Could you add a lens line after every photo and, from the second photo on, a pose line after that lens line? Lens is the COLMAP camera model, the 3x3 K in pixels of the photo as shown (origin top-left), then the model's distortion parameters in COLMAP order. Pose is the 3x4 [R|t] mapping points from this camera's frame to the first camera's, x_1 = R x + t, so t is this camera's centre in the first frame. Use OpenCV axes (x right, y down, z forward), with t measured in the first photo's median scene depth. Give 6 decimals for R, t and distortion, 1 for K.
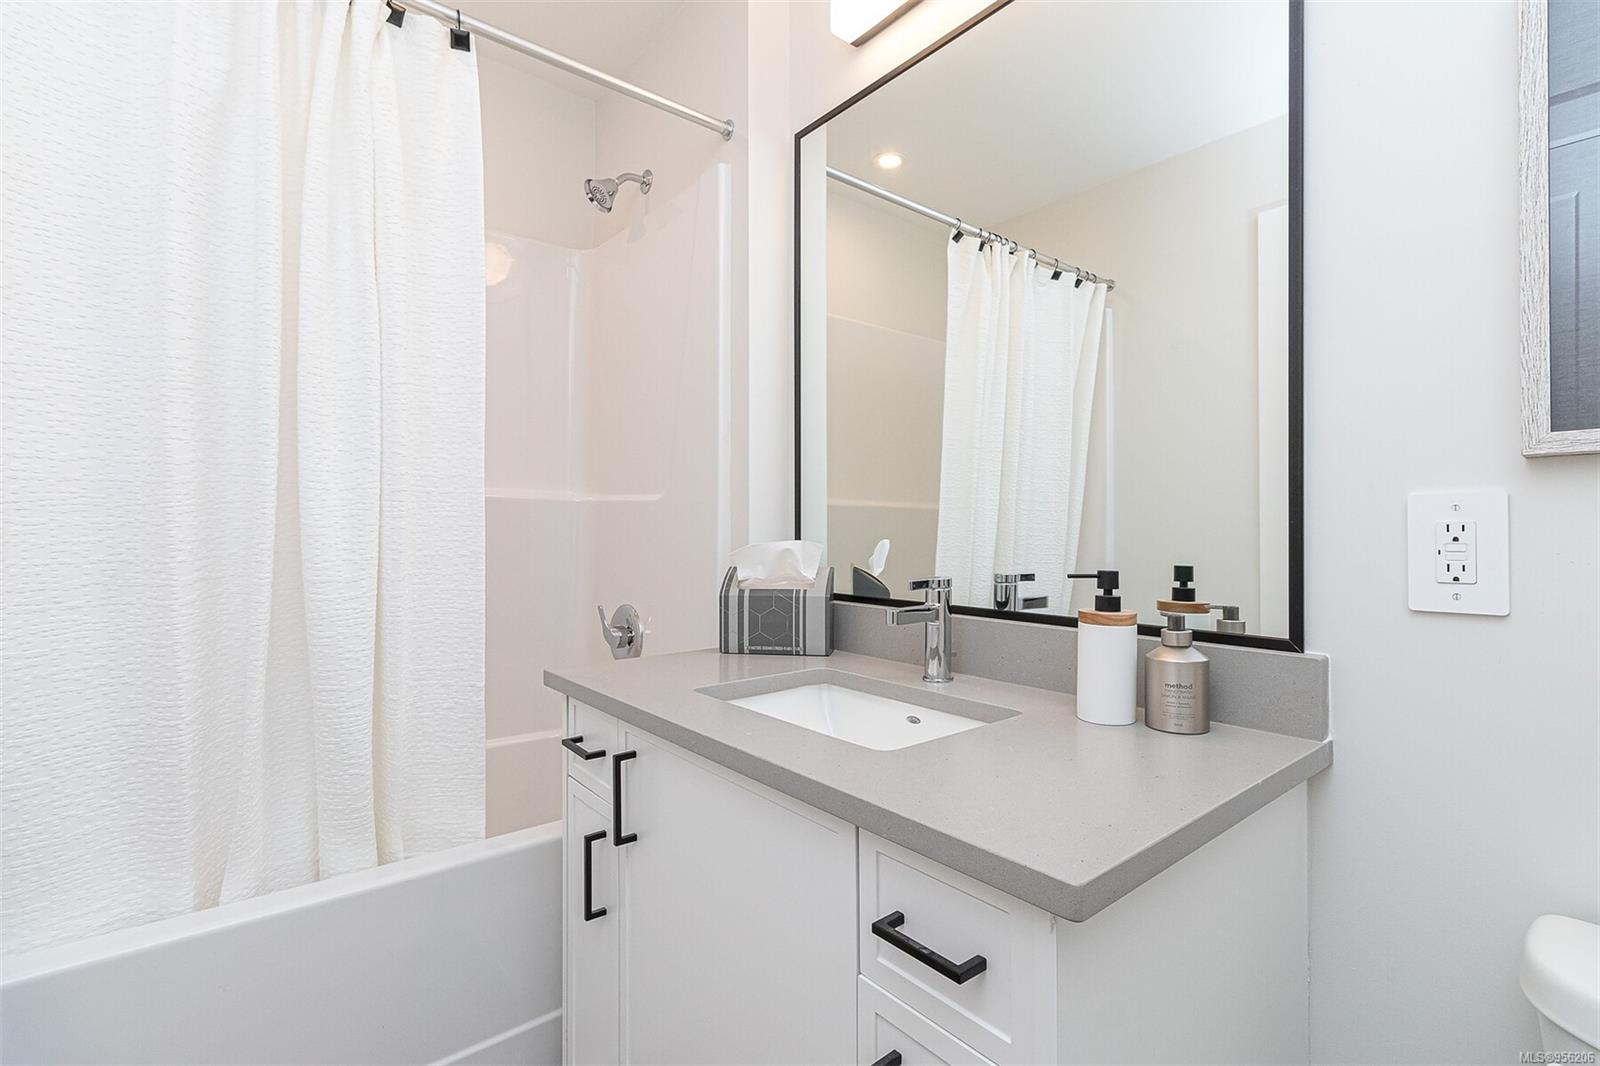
lens RADIAL K [[748.3, 0, 813.2], [0, 748.3, 532.1], [0, 0, 1]] dist [-0.000186, 0.000167]
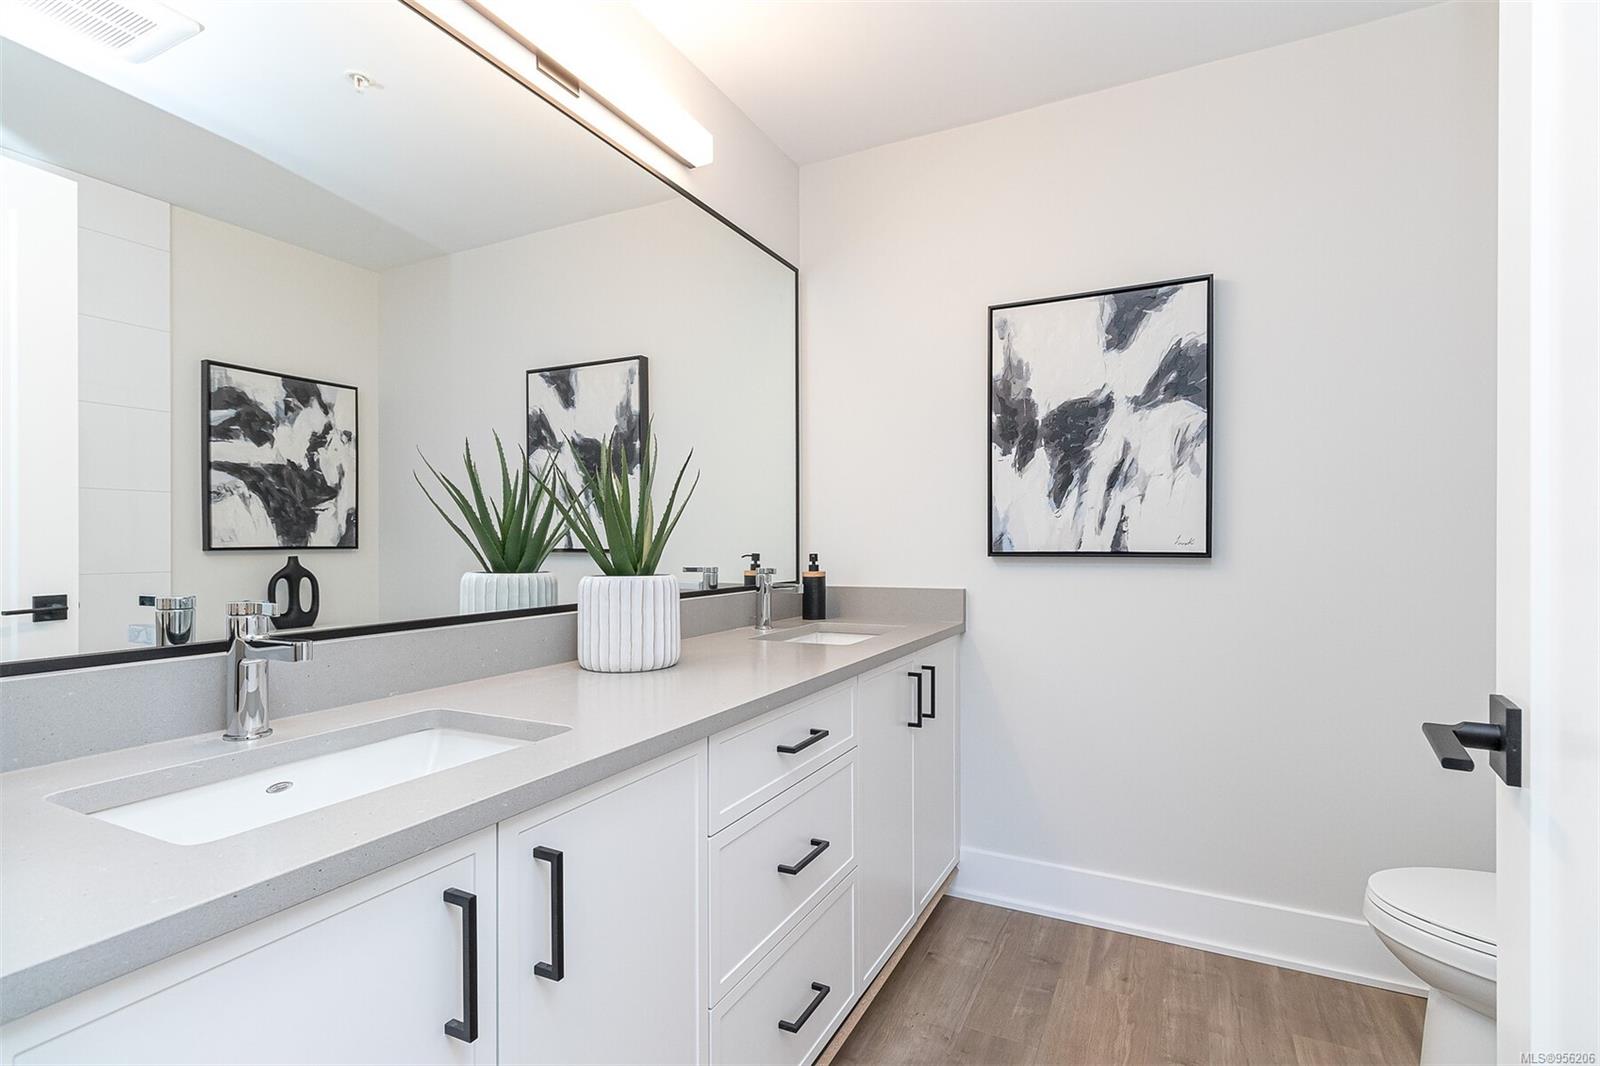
lens RADIAL K [[748.3, 0, 813.2], [0, 748.3, 532.1], [0, 0, 1]] dist [-0.000186, 0.000167]
pose [[-0.403793, 0.003322, 0.914844, -1.363711], [0.011590, 0.999932, 0.001485, -0.008496], [-0.914777, 0.011203, -0.403804, 1.393013]]
